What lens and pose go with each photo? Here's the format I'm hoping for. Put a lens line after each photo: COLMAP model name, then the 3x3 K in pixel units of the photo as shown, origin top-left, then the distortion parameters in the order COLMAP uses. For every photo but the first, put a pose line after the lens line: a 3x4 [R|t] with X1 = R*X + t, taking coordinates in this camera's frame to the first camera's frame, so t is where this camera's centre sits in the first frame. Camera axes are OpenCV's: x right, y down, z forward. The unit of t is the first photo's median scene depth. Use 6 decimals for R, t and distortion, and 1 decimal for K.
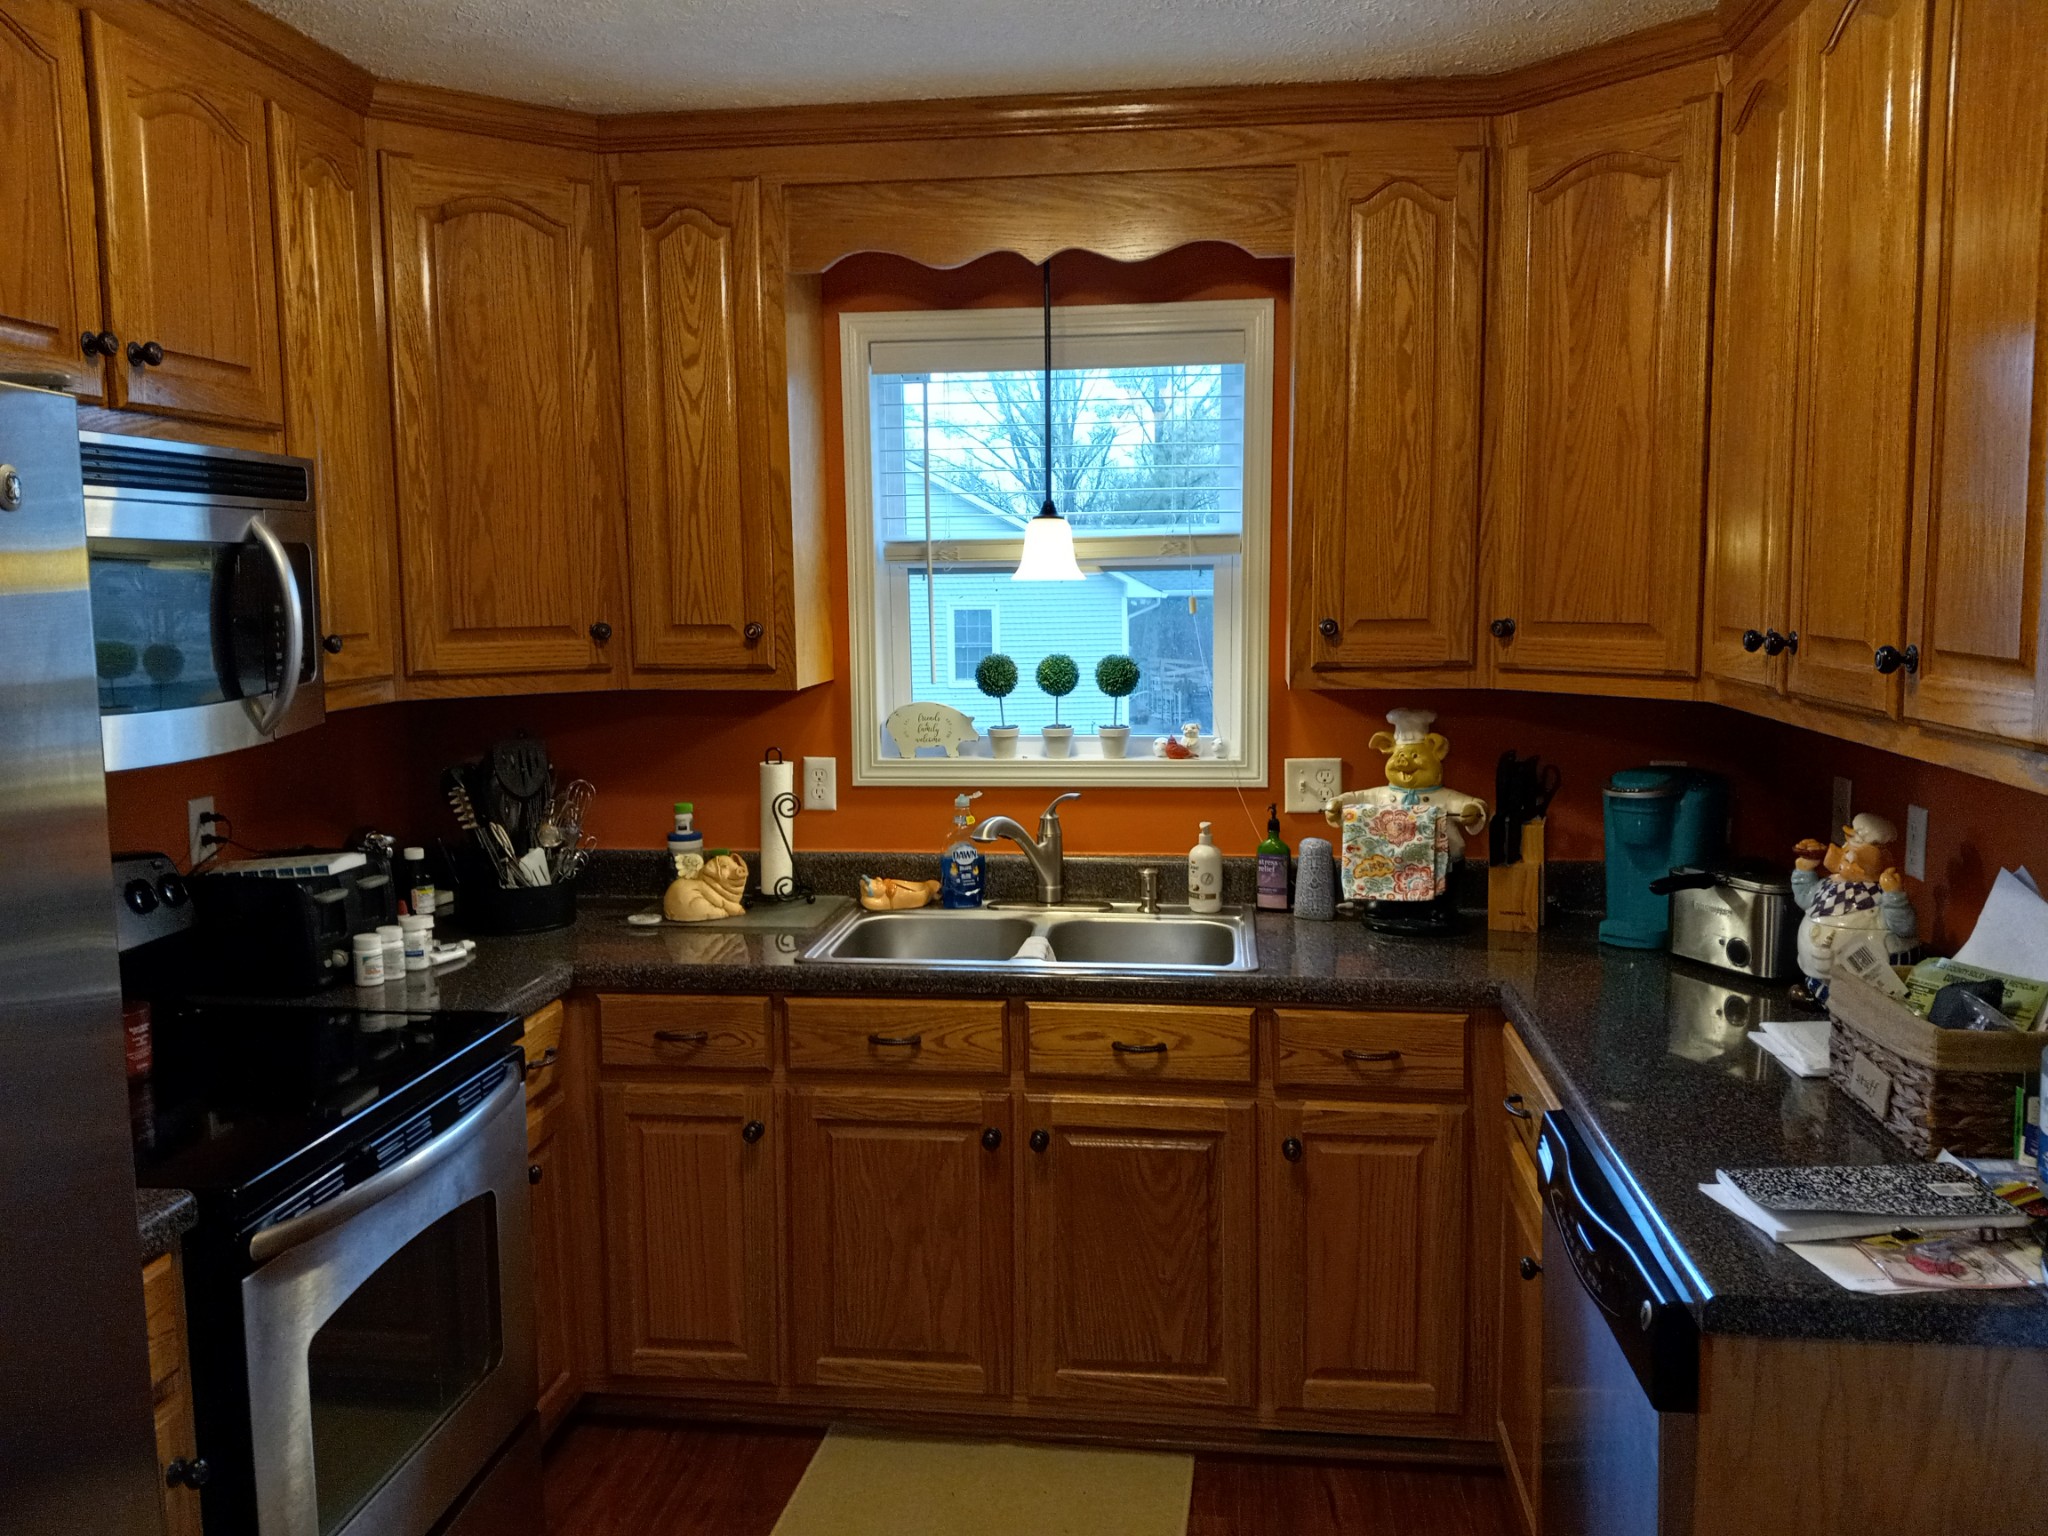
lens RADIAL K [[1571.6, 0, 1033.9], [0, 1571.6, 759.9], [0, 0, 1]] dist [0.016097, -0.062664]
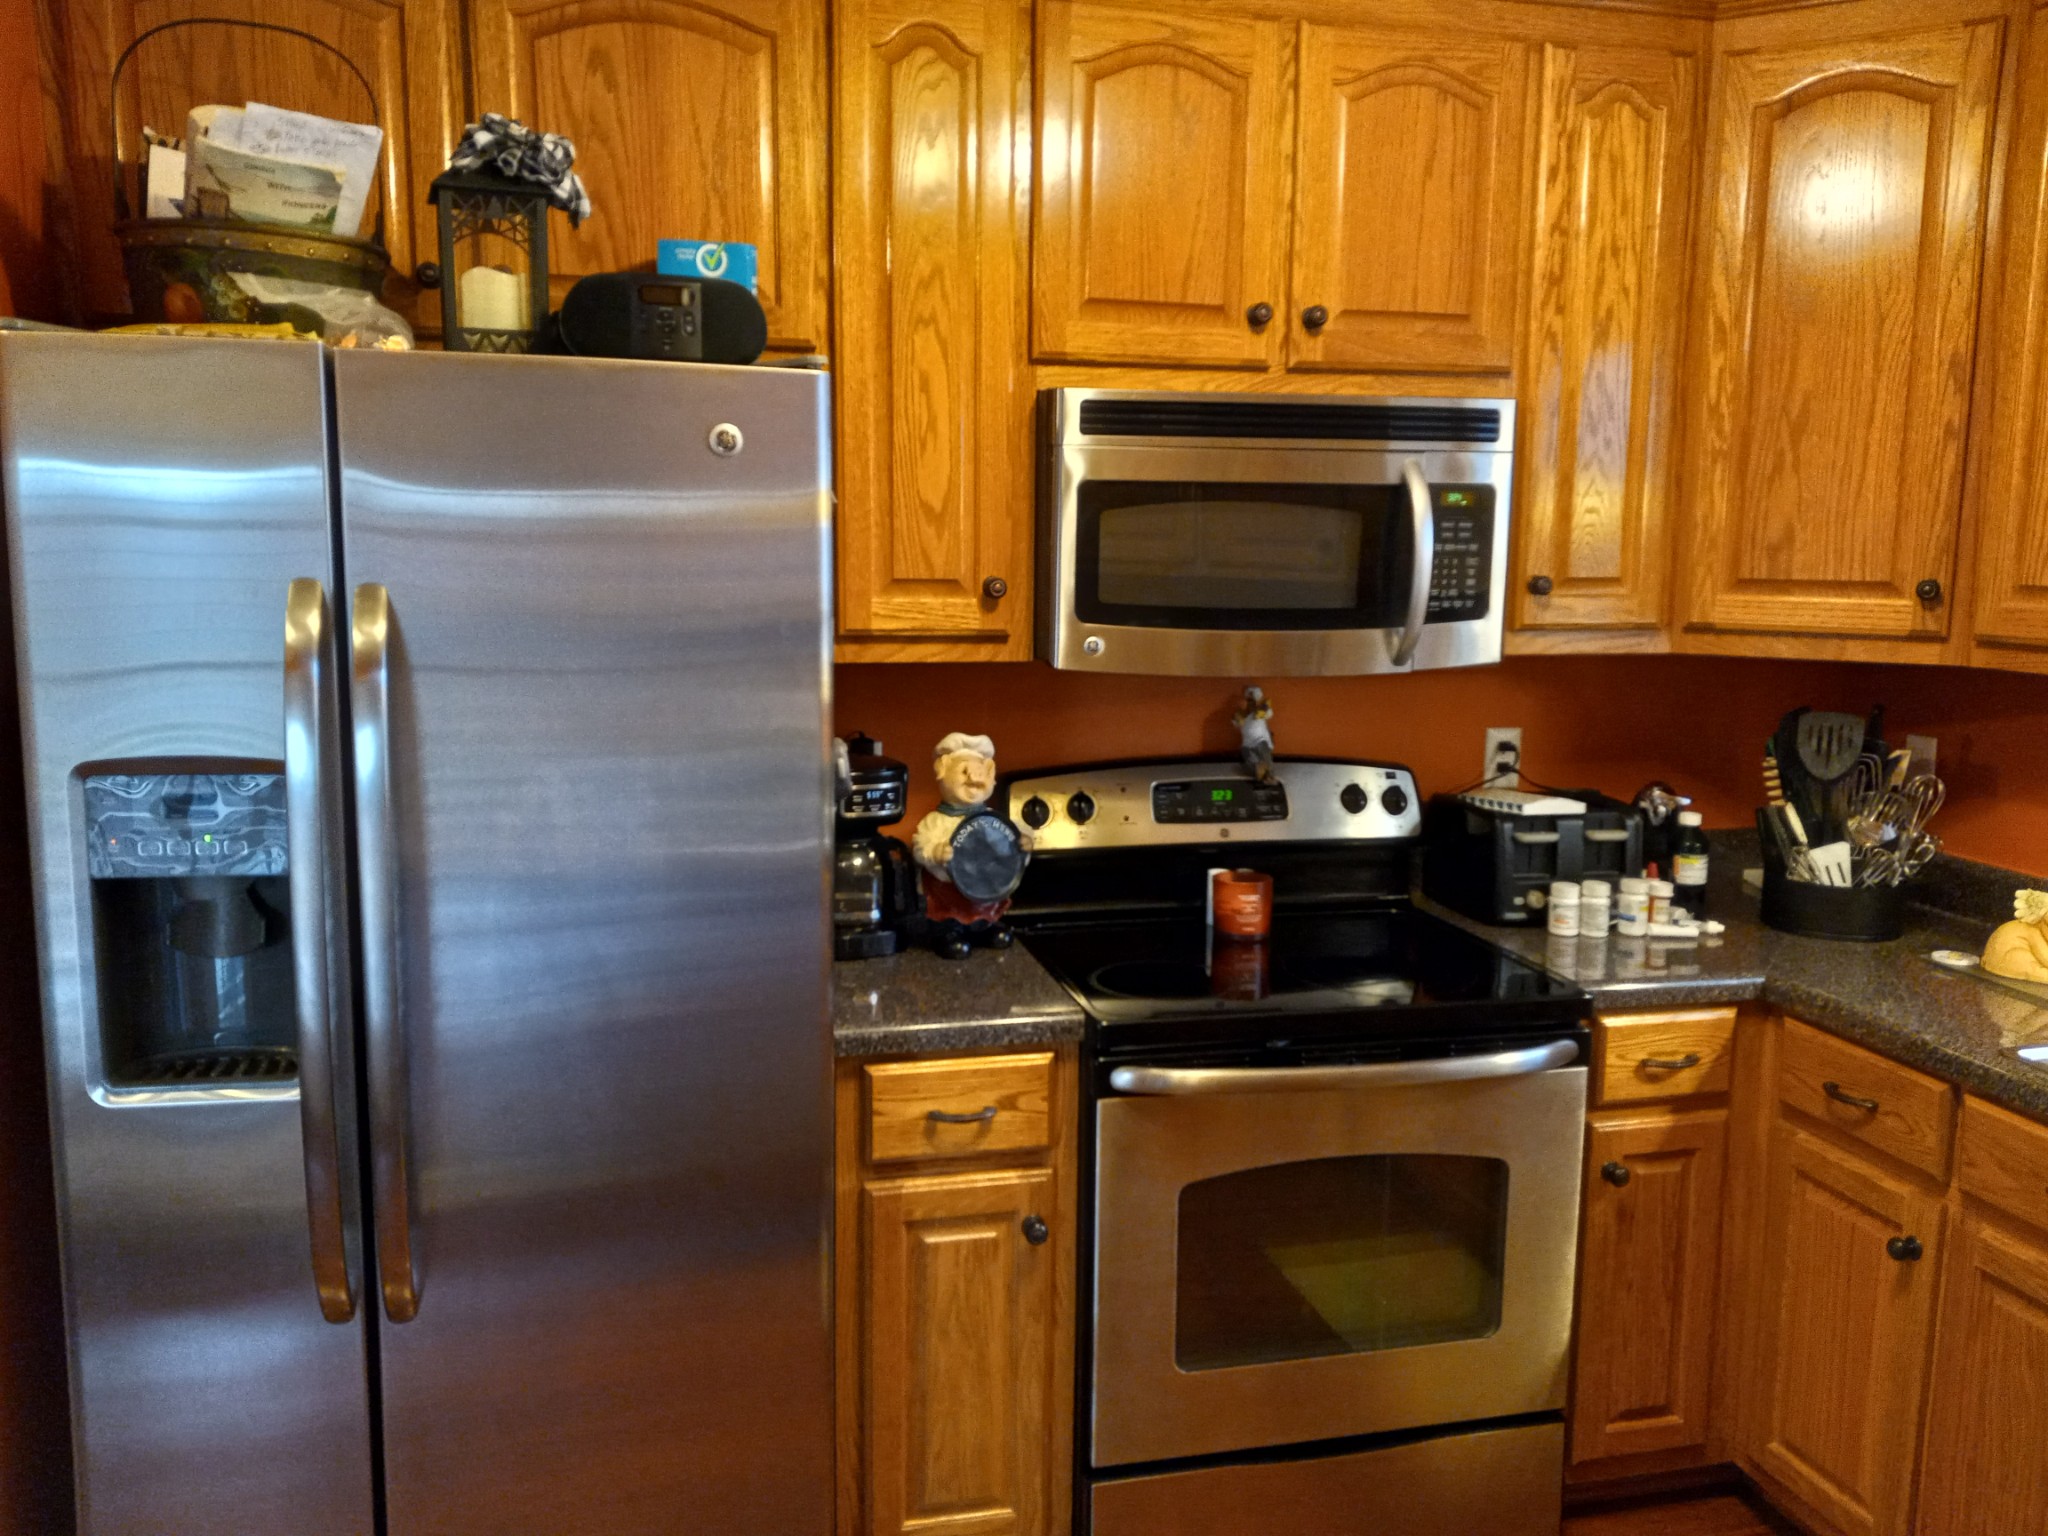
lens RADIAL K [[1571.6, 0, 1033.4], [0, 1571.6, 770.2], [0, 0, 1]] dist [0.016097, -0.062664]
pose [[0.342714, 0.145981, -0.928028, 0.349887], [-0.119709, 0.986586, 0.110984, -0.027247], [0.931782, 0.073057, 0.355592, 0.317242]]
